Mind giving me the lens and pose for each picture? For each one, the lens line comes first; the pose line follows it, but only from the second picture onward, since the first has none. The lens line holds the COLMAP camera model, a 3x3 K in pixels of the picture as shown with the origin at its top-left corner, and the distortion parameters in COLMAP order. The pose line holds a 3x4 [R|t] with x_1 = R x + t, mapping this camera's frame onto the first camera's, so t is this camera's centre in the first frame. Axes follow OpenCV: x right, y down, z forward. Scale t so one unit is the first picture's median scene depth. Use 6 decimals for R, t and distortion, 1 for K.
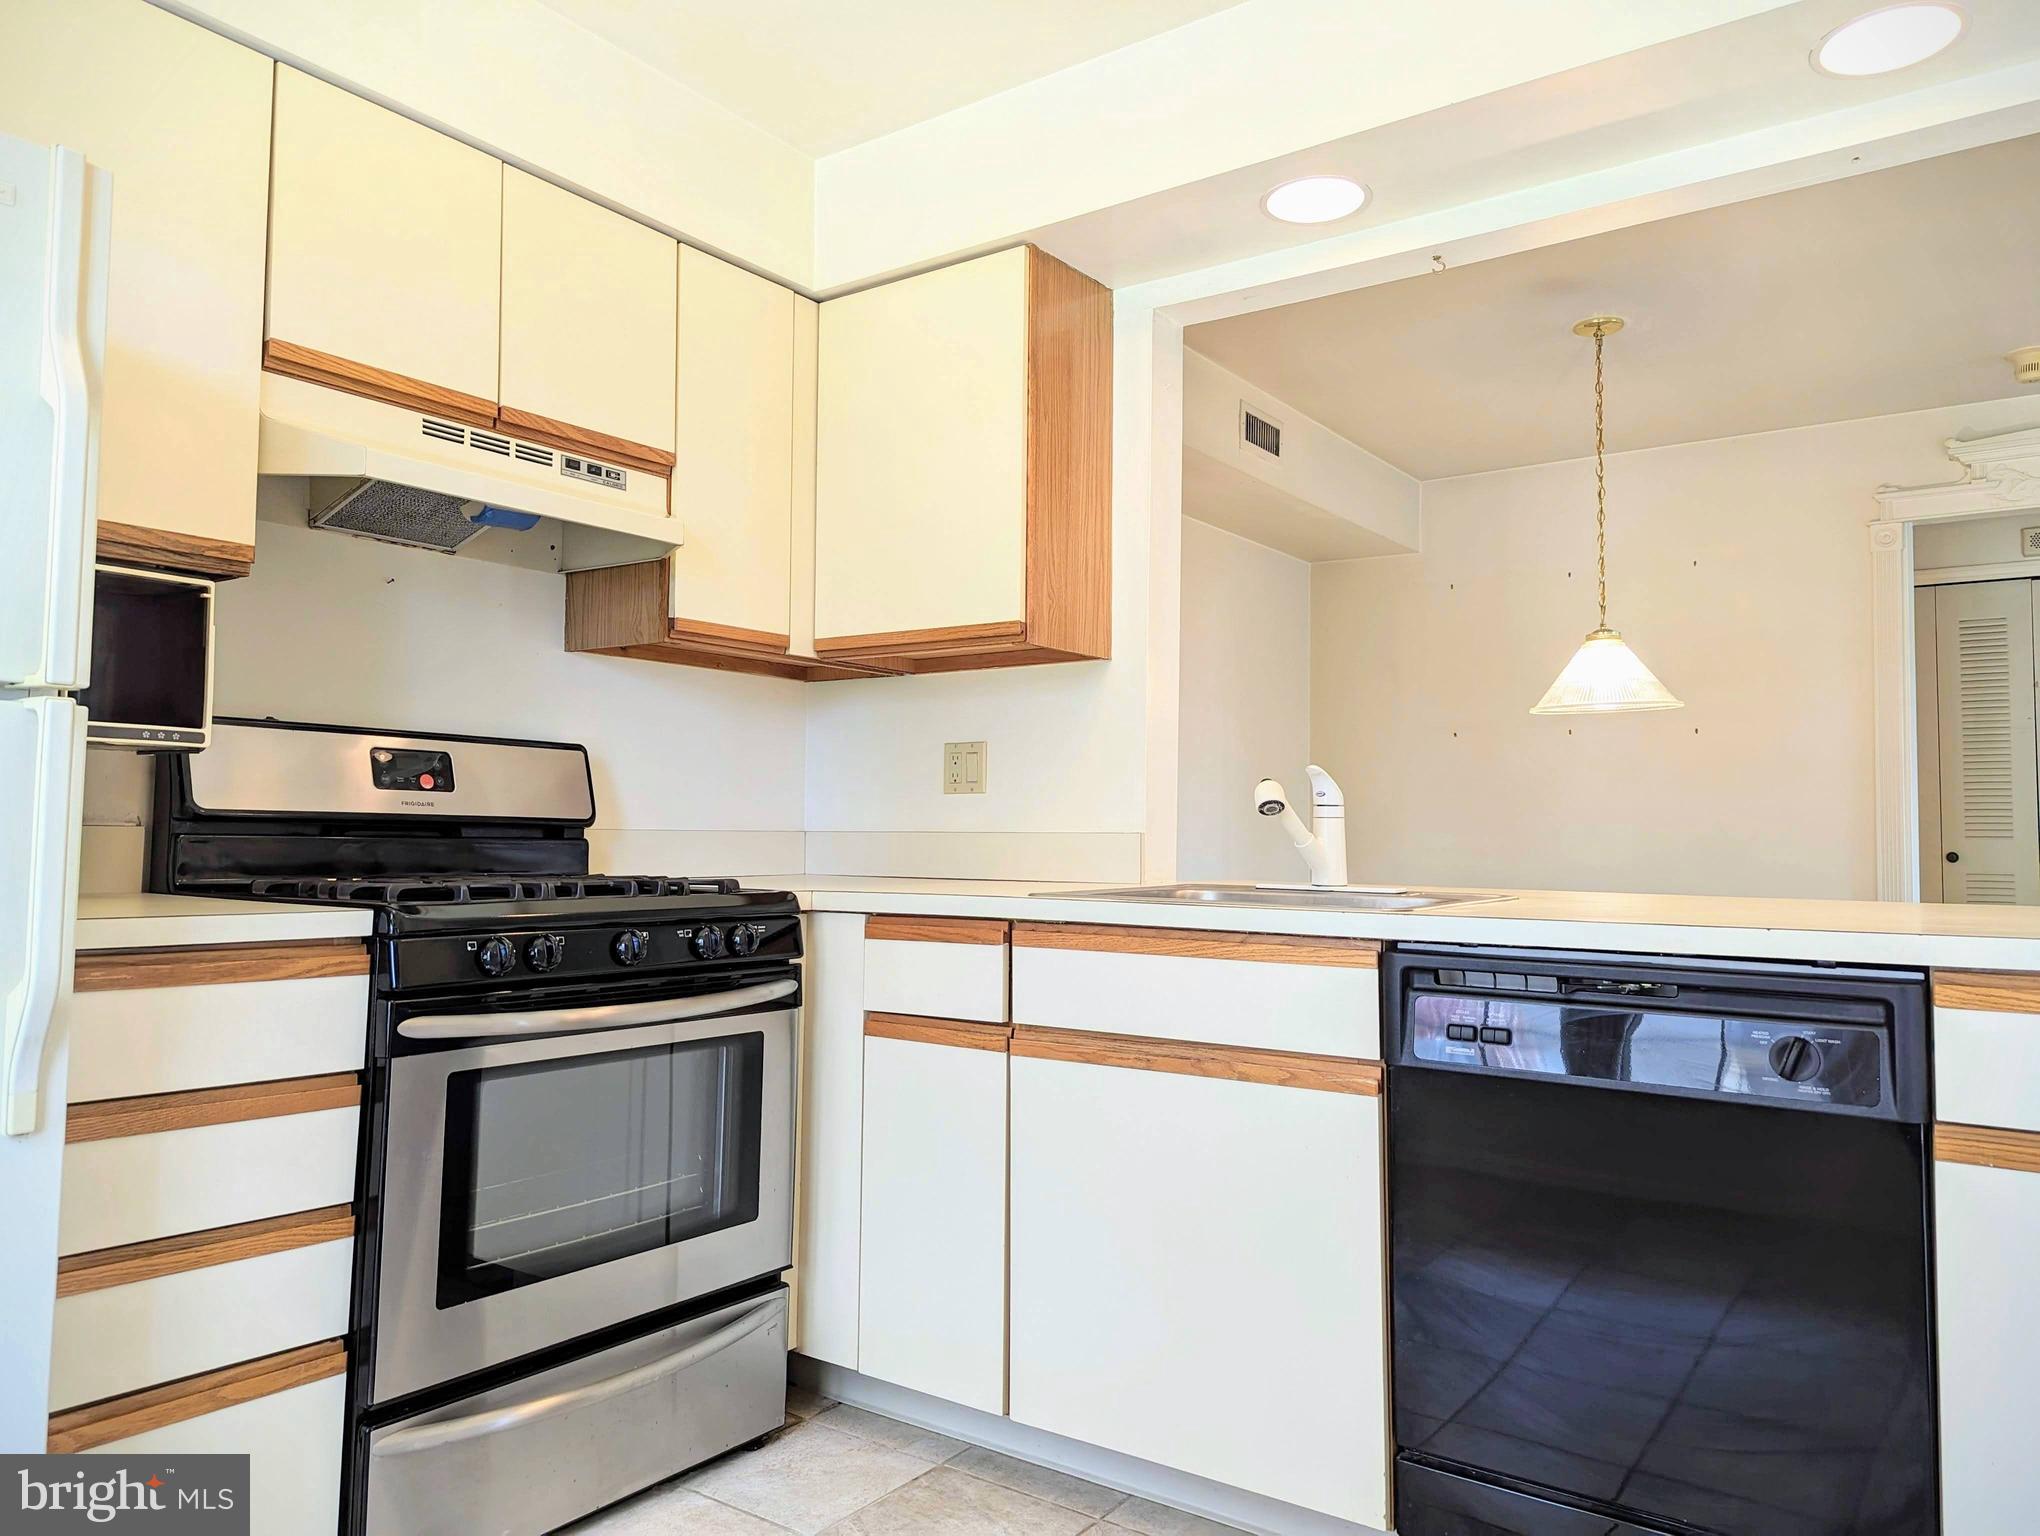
lens RADIAL K [[1461.2, 0, 1020.0], [0, 1461.2, 768.0], [0, 0, 1]] dist [0.104030, -0.091488]
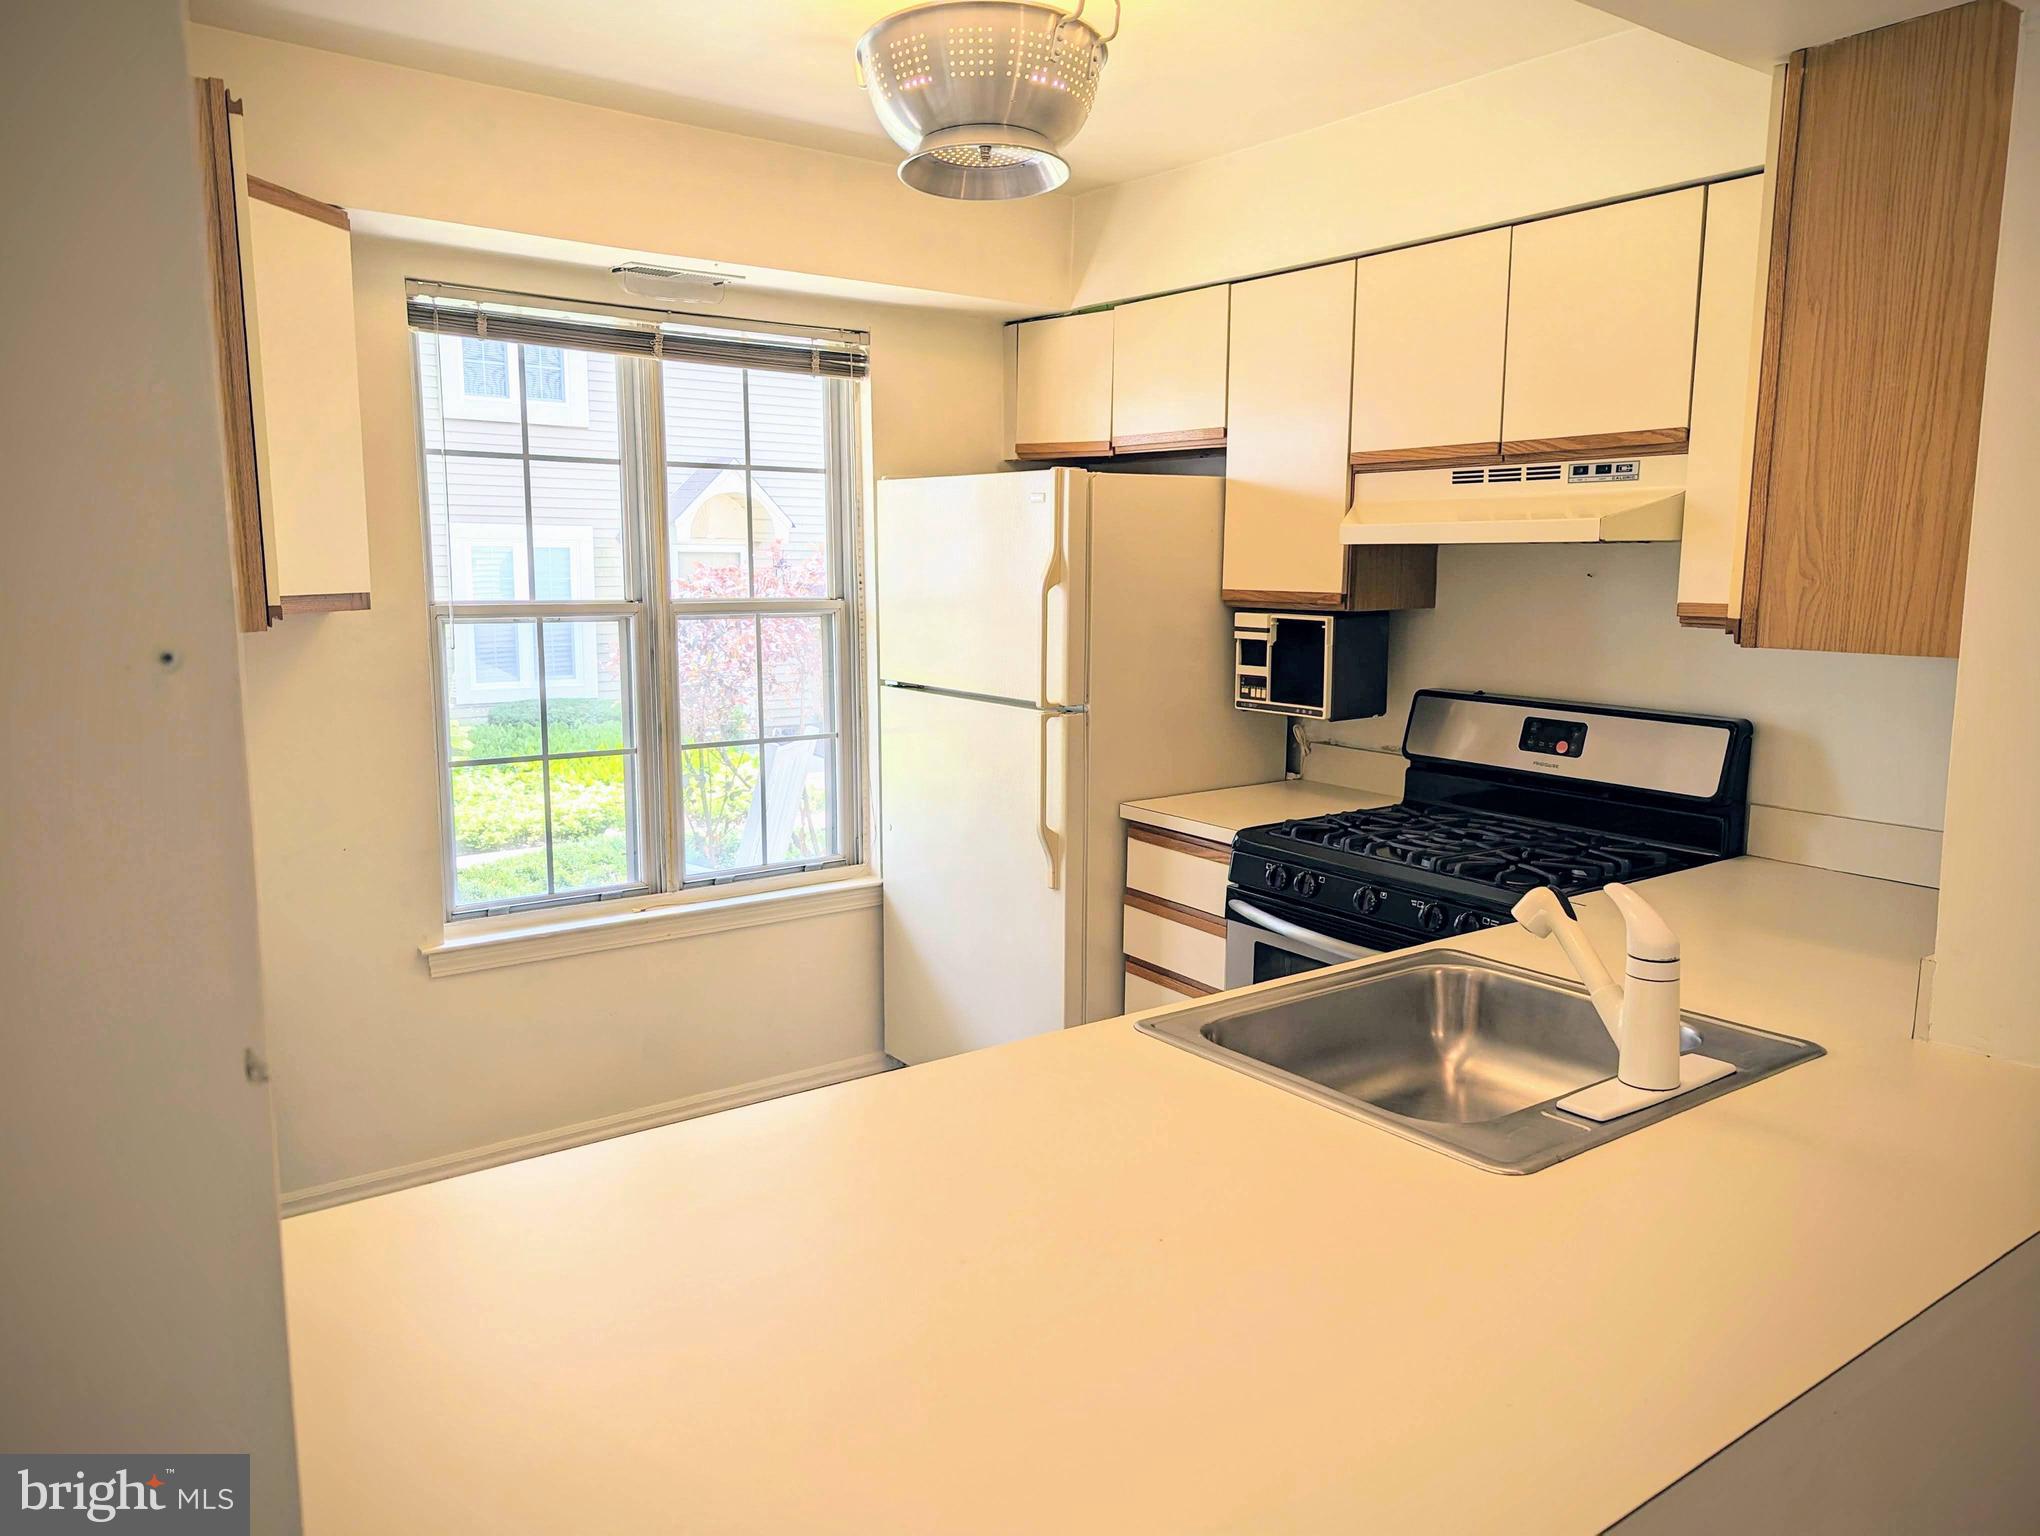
lens RADIAL K [[1461.2, 0, 1020.0], [0, 1461.2, 768.0], [0, 0, 1]] dist [0.104030, -0.091488]
pose [[-0.303714, 0.128743, -0.944025, 0.901564], [0.033252, 0.991657, 0.124541, -0.143045], [0.952183, 0.006434, -0.305462, 0.974381]]
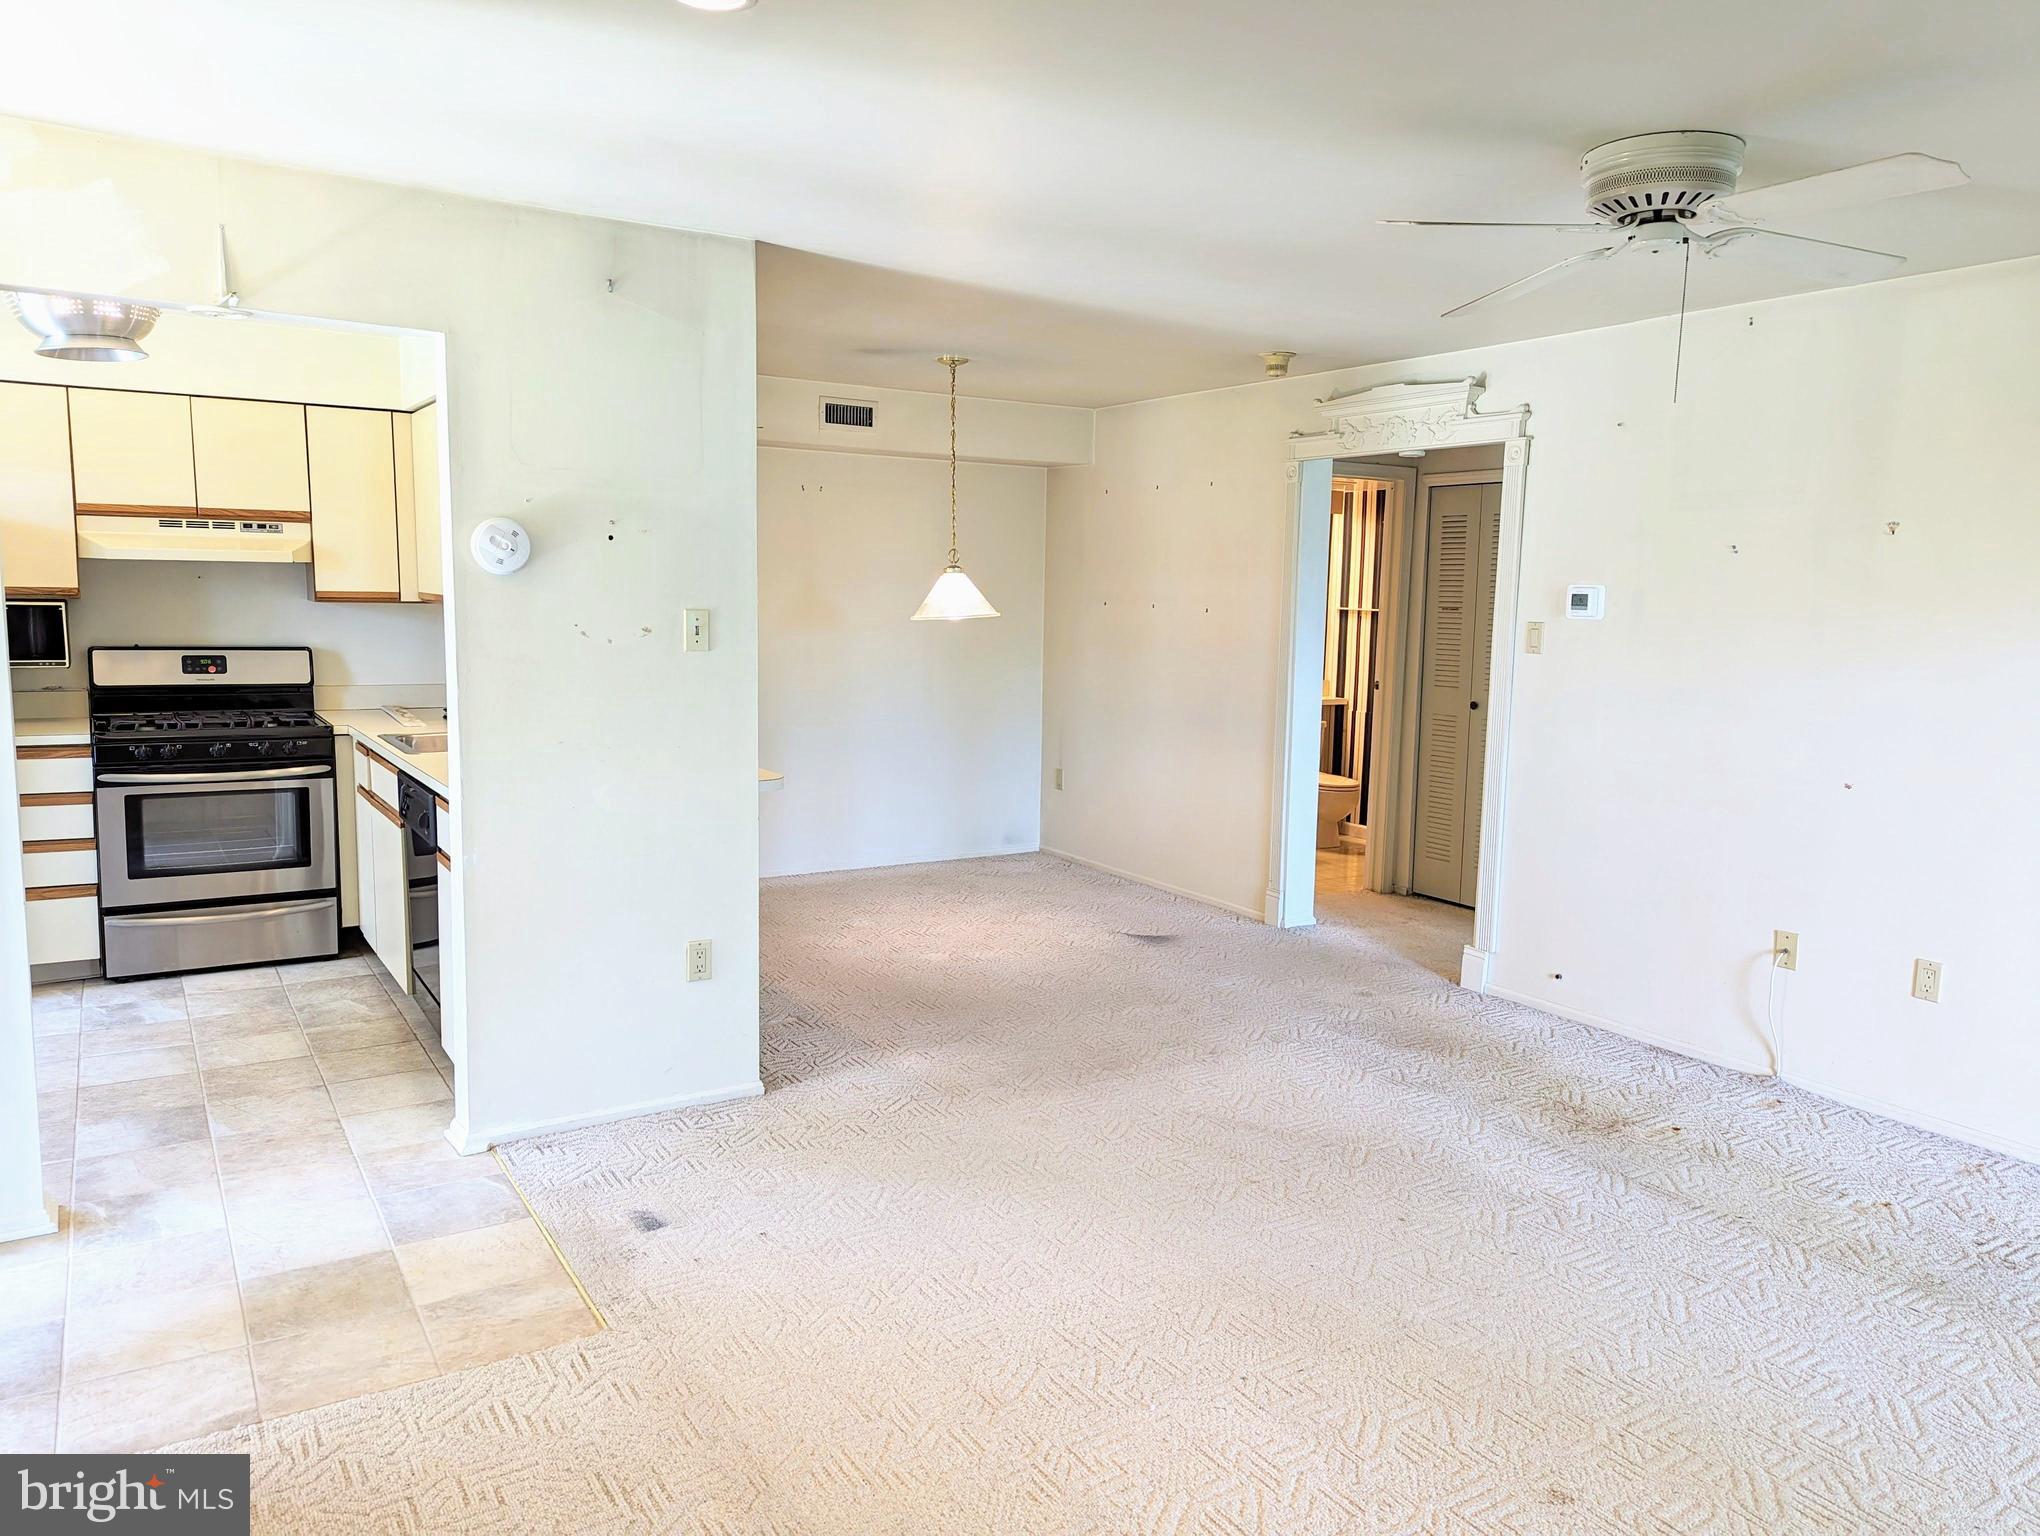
lens RADIAL K [[1461.2, 0, 1020.0], [0, 1461.2, 768.0], [0, 0, 1]] dist [0.104030, -0.091488]
pose [[0.924017, 0.054173, -0.378494, 1.658490], [0.009459, 0.986370, 0.164268, -0.211290], [0.382234, -0.155366, 0.910911, -0.649553]]
